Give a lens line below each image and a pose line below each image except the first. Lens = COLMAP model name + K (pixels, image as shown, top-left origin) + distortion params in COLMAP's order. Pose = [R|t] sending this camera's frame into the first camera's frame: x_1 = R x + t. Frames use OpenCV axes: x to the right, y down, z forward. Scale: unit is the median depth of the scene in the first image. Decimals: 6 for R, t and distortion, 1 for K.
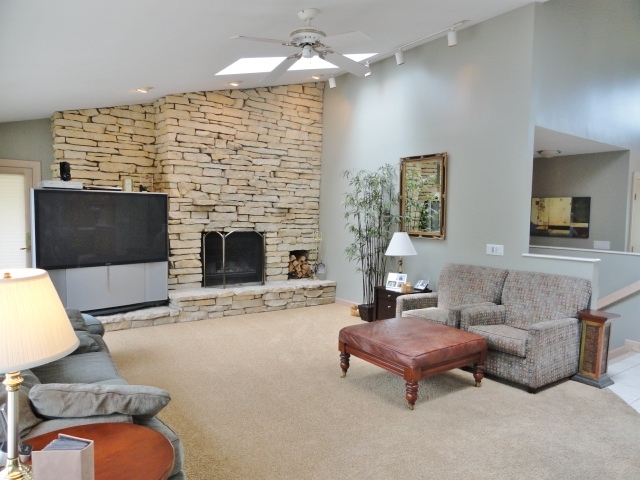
lens RADIAL K [[447.4, 0, 320.4], [0, 447.4, 240.0], [0, 0, 1]] dist [-0.000606, 0.000411]
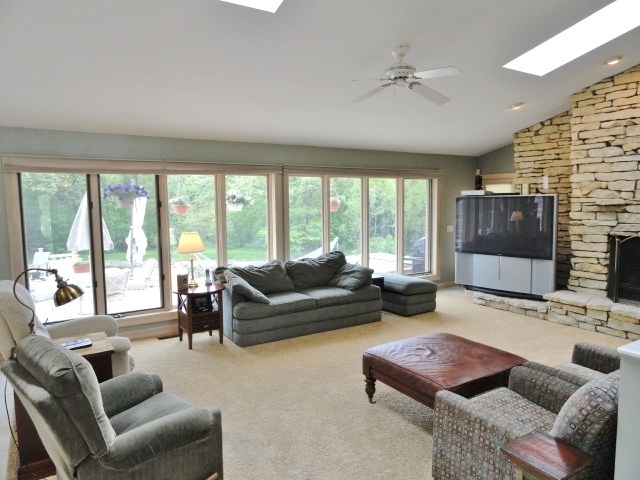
lens RADIAL K [[447.4, 0, 320.4], [0, 447.4, 240.7], [0, 0, 1]] dist [-0.000606, 0.000411]
pose [[-0.067711, 0.074588, -0.994913, 0.683945], [-0.048410, 0.995781, 0.077948, -0.050099], [0.996530, 0.053441, -0.063815, 0.502726]]
